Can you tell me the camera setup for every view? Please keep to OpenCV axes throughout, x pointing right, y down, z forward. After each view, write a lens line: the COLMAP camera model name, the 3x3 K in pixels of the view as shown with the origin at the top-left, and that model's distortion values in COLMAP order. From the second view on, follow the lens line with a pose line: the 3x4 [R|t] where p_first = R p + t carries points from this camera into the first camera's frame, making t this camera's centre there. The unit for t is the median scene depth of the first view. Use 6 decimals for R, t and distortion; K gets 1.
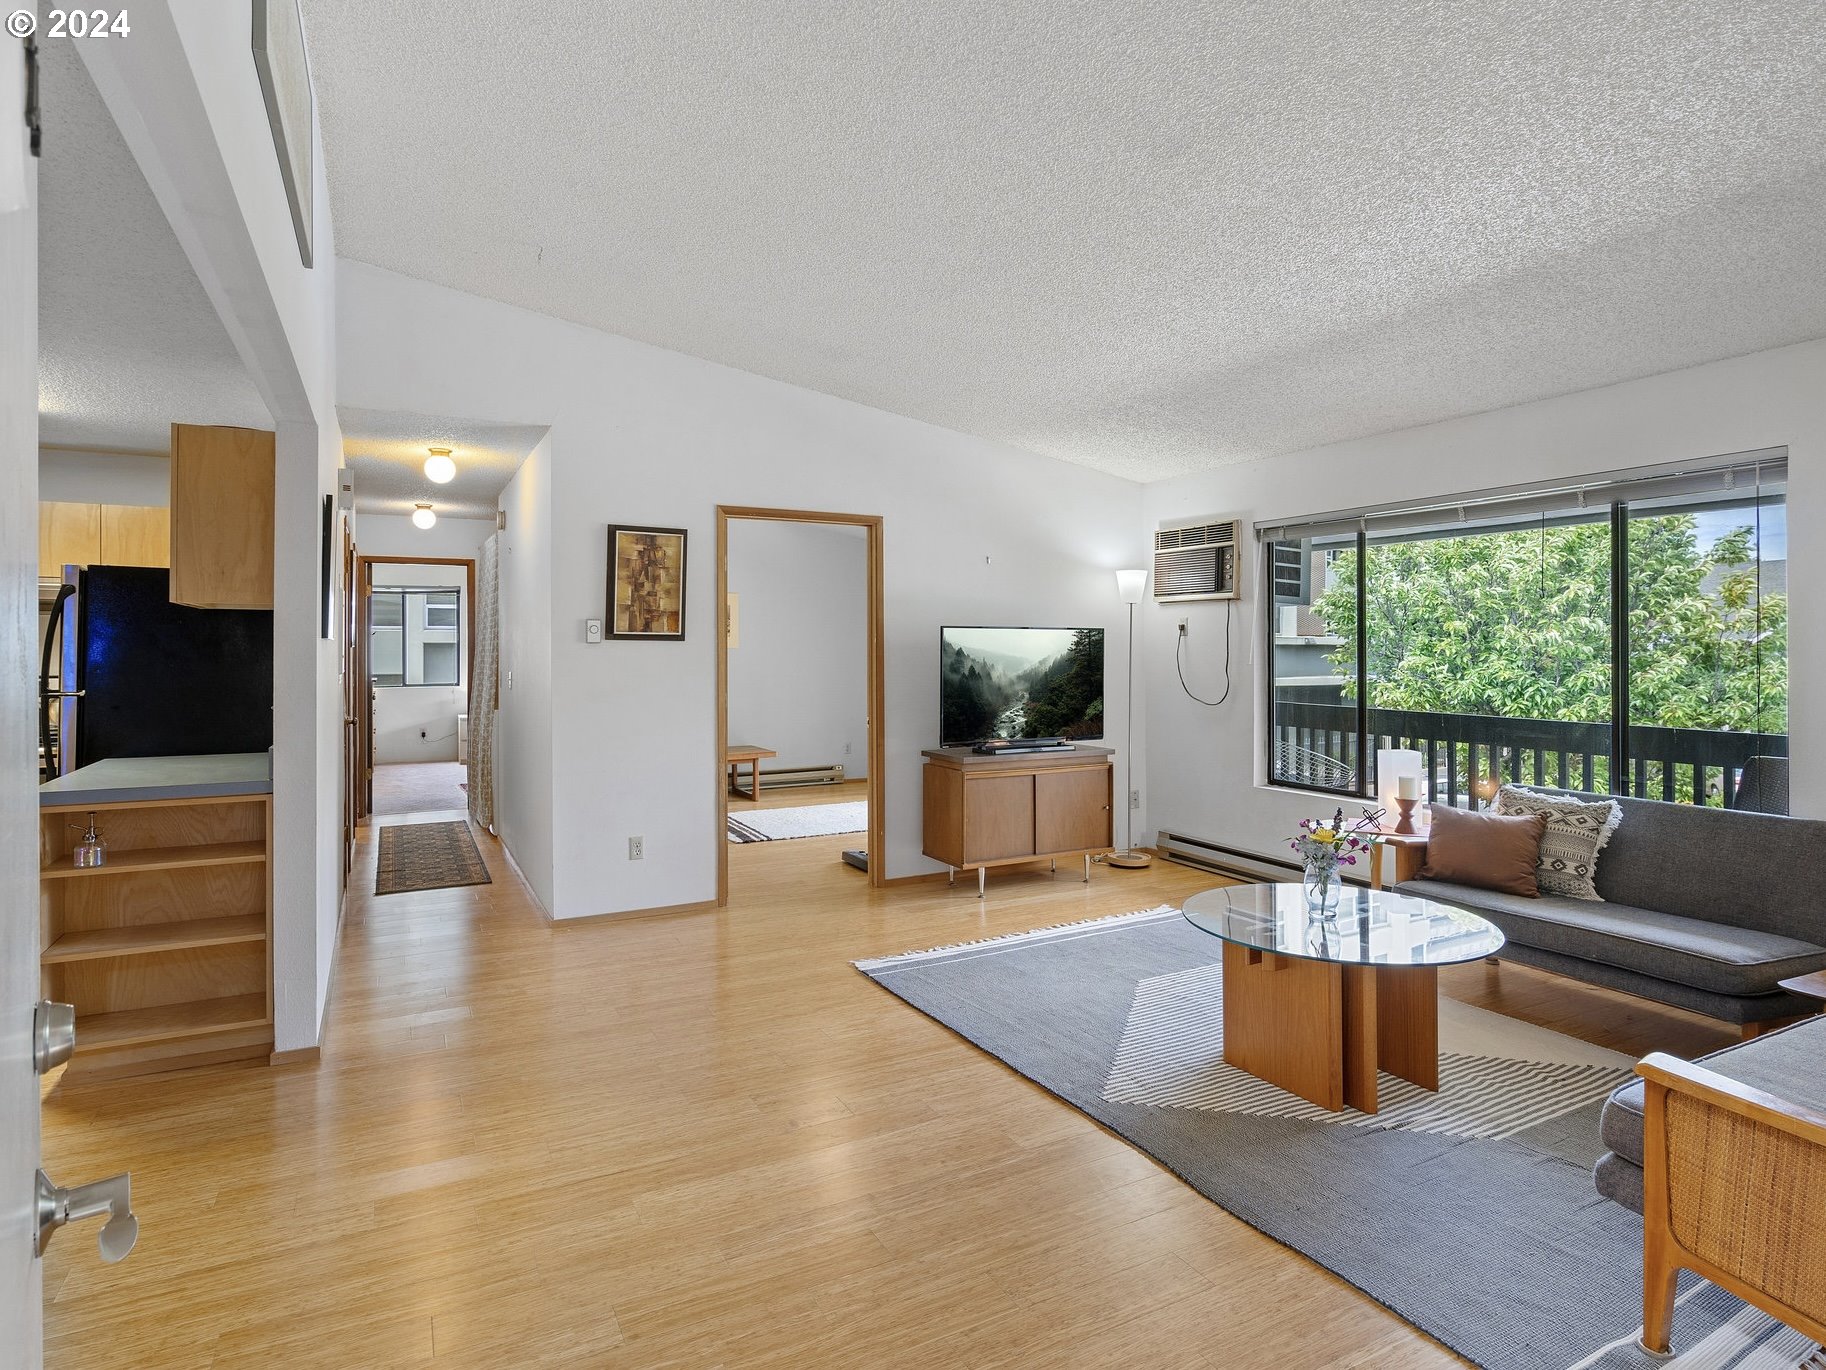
lens RADIAL K [[958.4, 0, 876.2], [0, 958.4, 643.5], [0, 0, 1]] dist [0.002225, 0.002099]
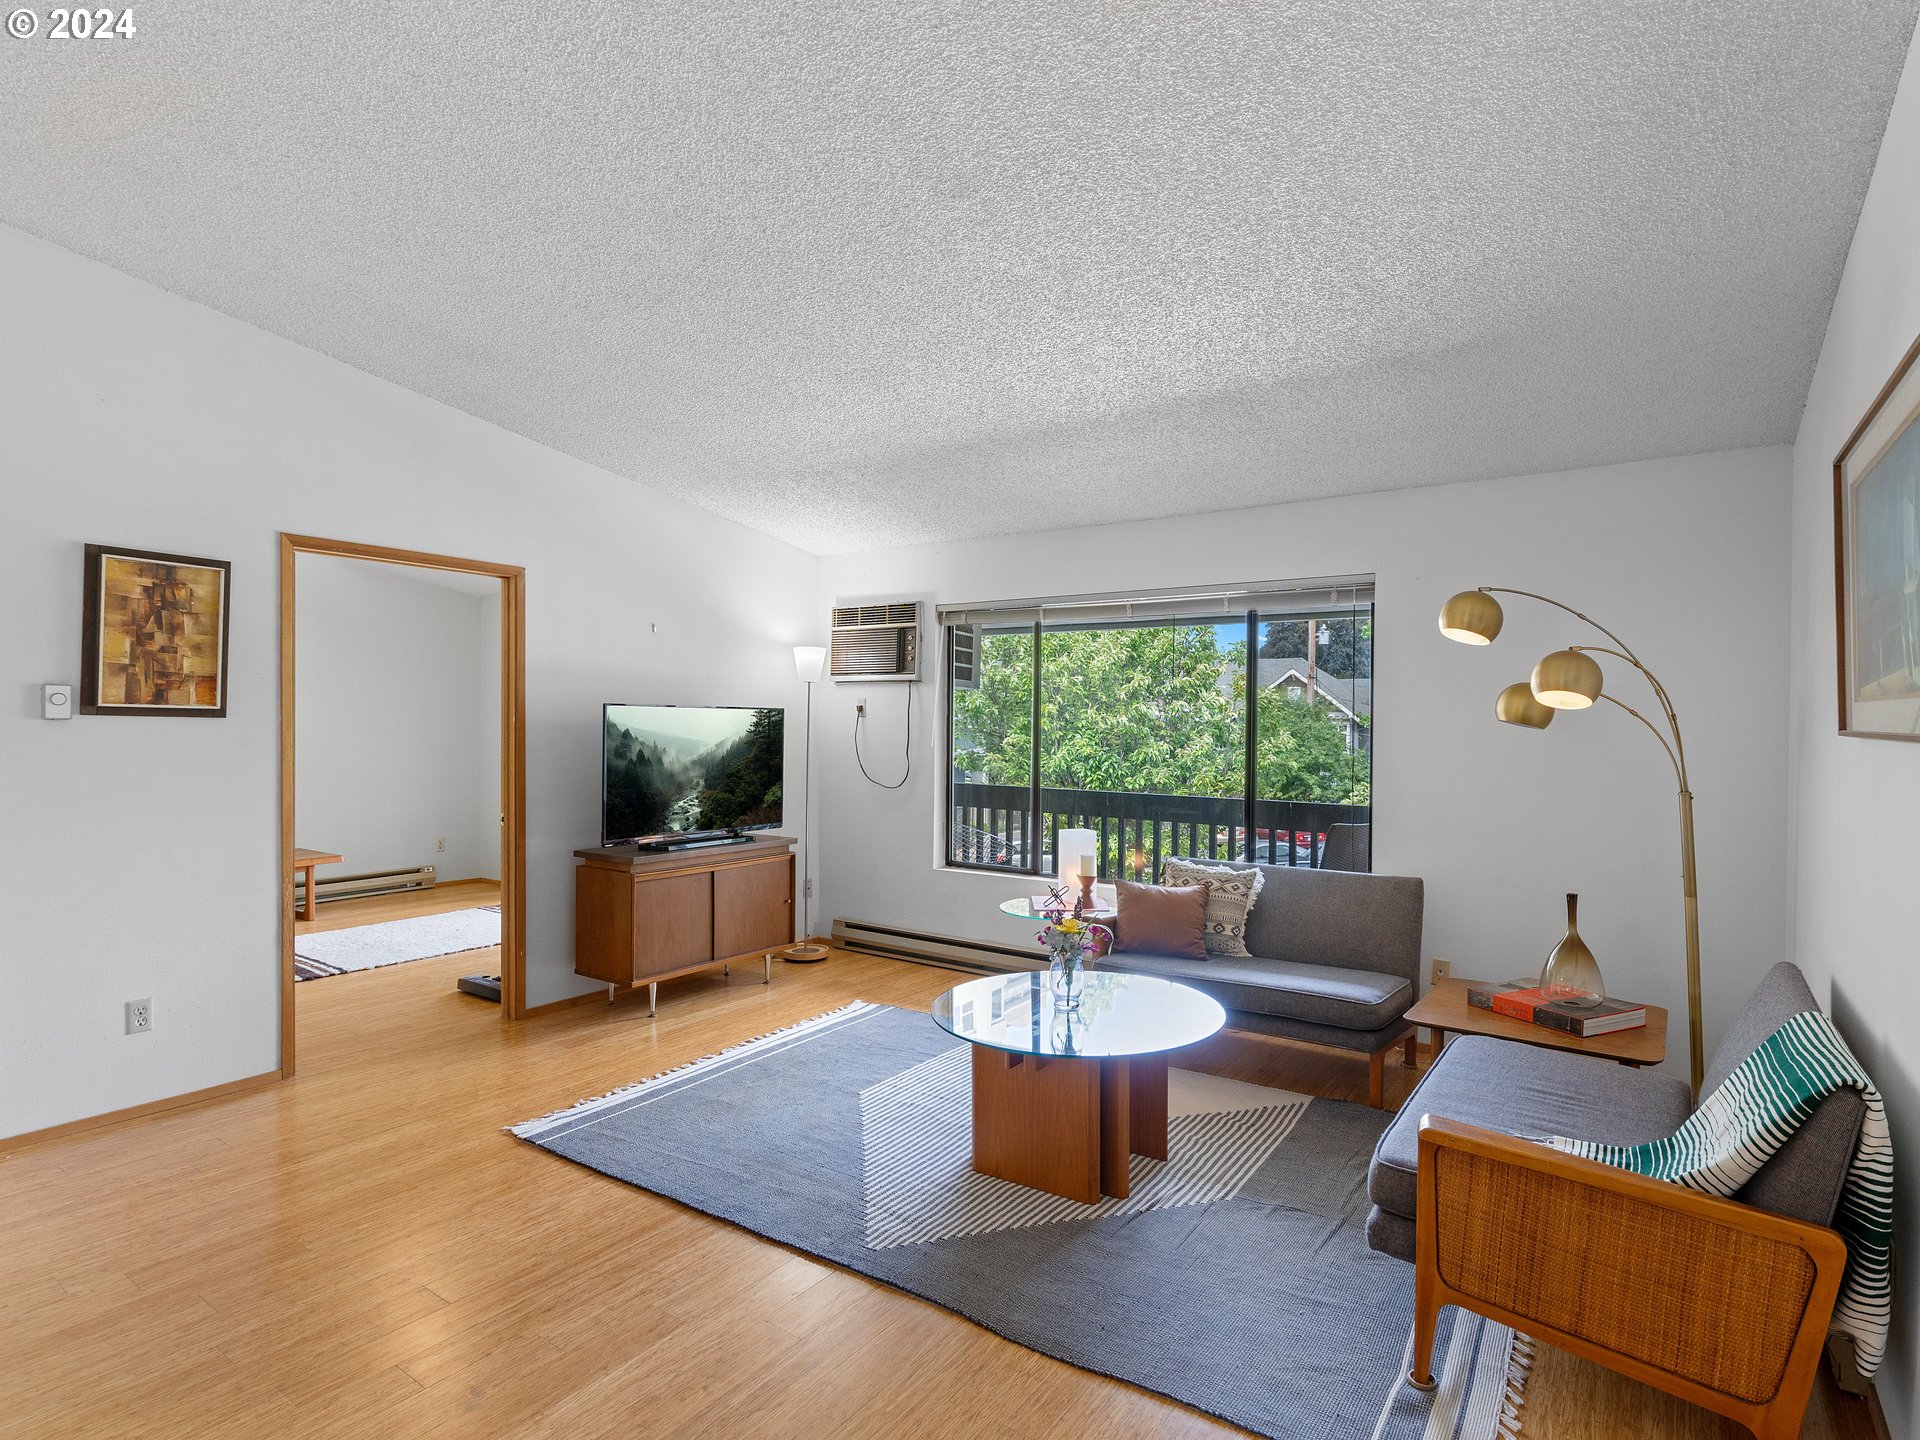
lens RADIAL K [[973.1, 0, 986.2], [0, 973.1, 732.0], [0, 0, 1]] dist [-0.003763, 0.003605]
pose [[0.873714, 0.004311, 0.486421, -0.064431], [-0.011347, 0.999869, 0.011520, -0.007632], [-0.486308, -0.015584, 0.873649, 0.102258]]
